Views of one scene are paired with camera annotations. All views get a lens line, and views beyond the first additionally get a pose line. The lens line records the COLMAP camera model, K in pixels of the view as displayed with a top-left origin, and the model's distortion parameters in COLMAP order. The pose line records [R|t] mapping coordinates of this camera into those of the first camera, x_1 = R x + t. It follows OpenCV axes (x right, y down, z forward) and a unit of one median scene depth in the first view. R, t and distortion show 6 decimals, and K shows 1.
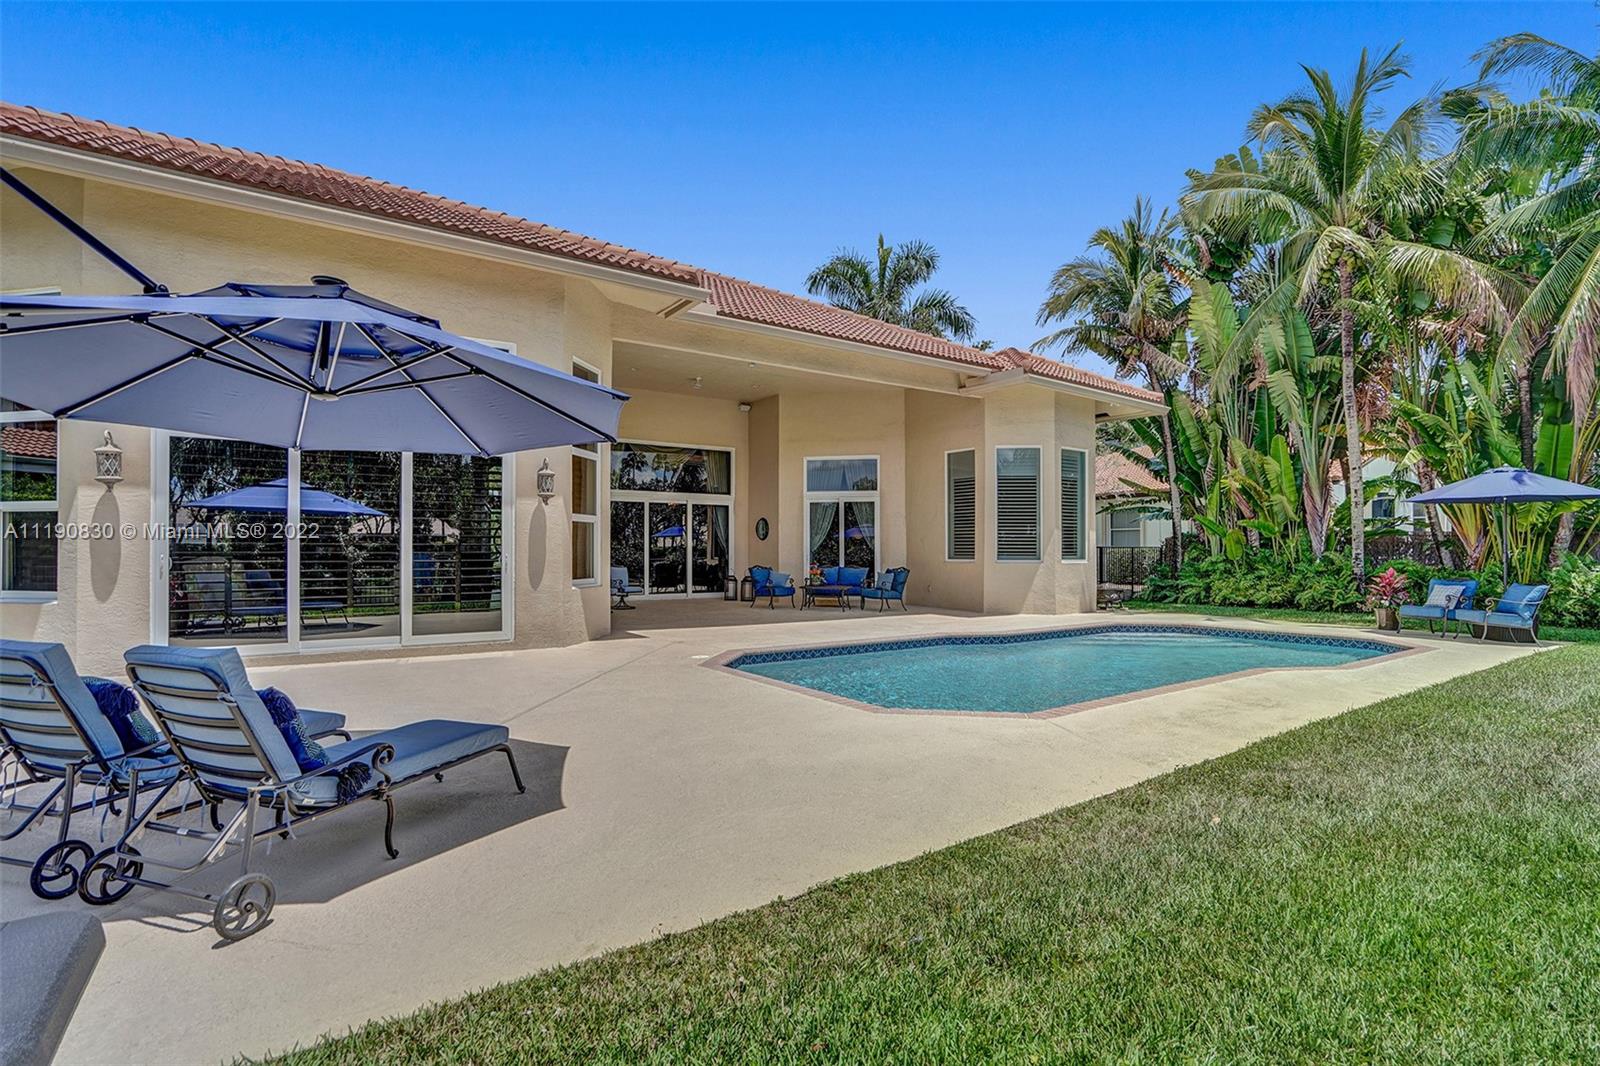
lens RADIAL K [[757.1, 0, 795.2], [0, 757.1, 538.5], [0, 0, 1]] dist [-0.035919, 0.006155]
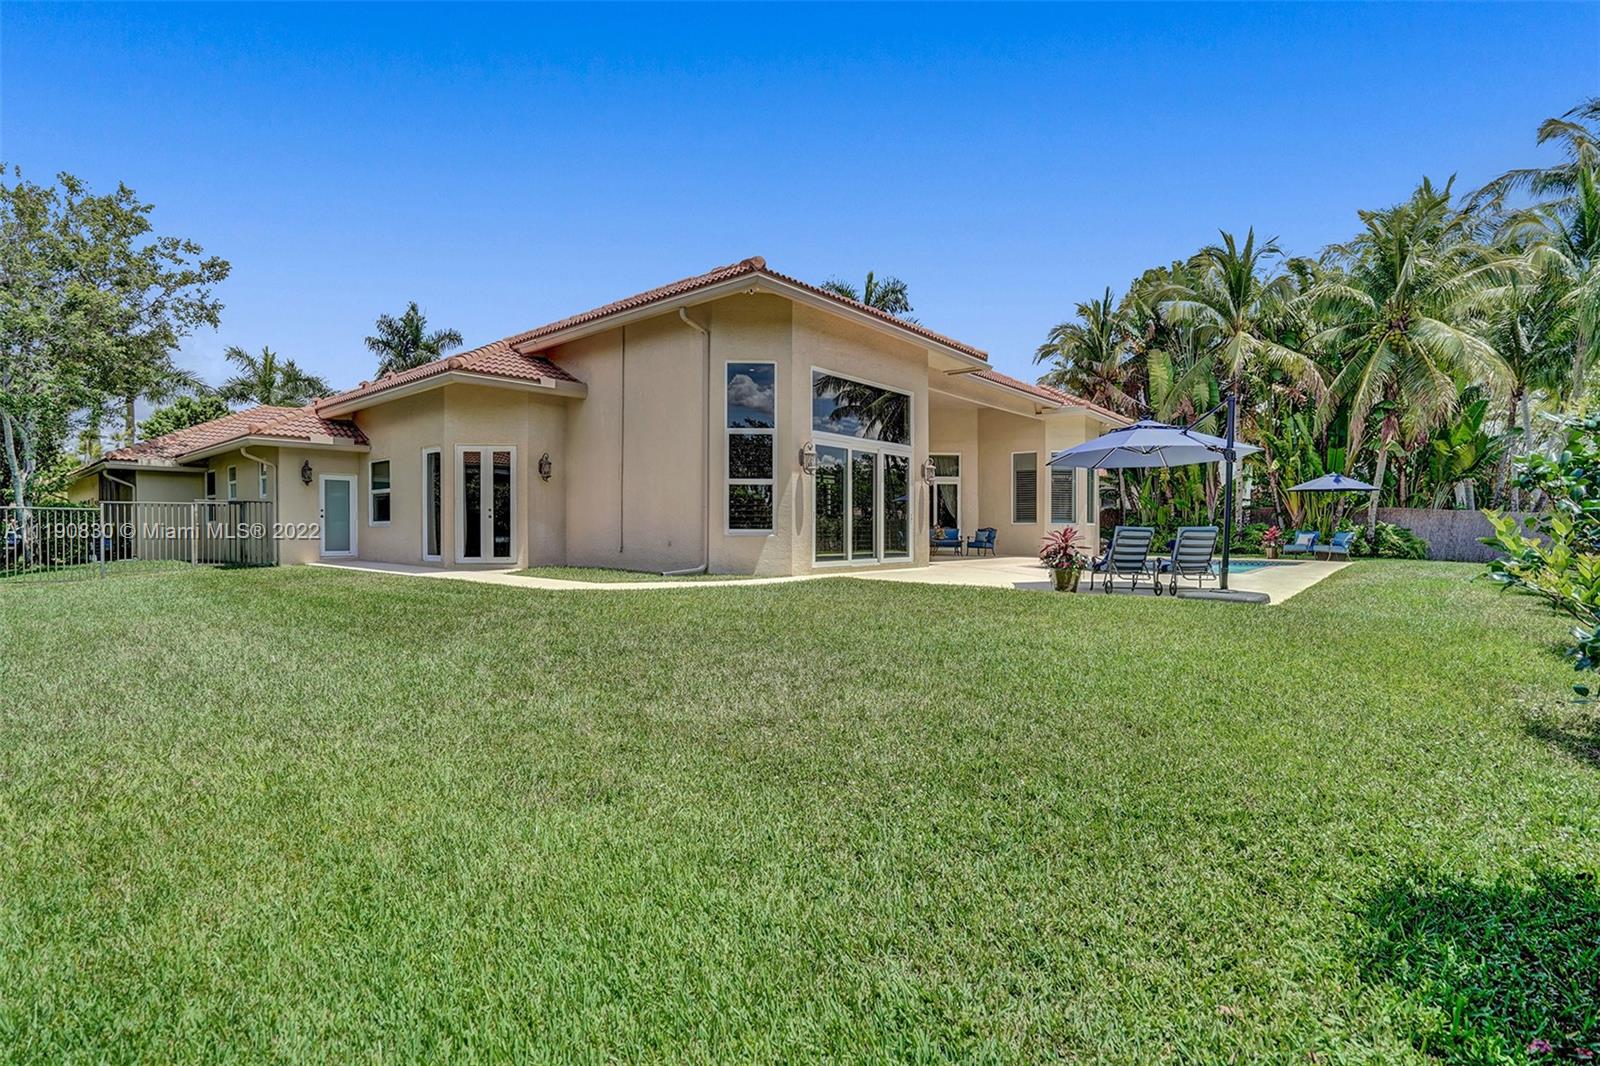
lens RADIAL K [[757.1, 0, 802.9], [0, 757.1, 535.3], [0, 0, 1]] dist [-0.035919, 0.006155]
pose [[0.962475, -0.002429, 0.271361, -0.748778], [-0.004433, 0.999686, 0.024672, 0.019736], [-0.271336, -0.024949, 0.962161, -0.429049]]
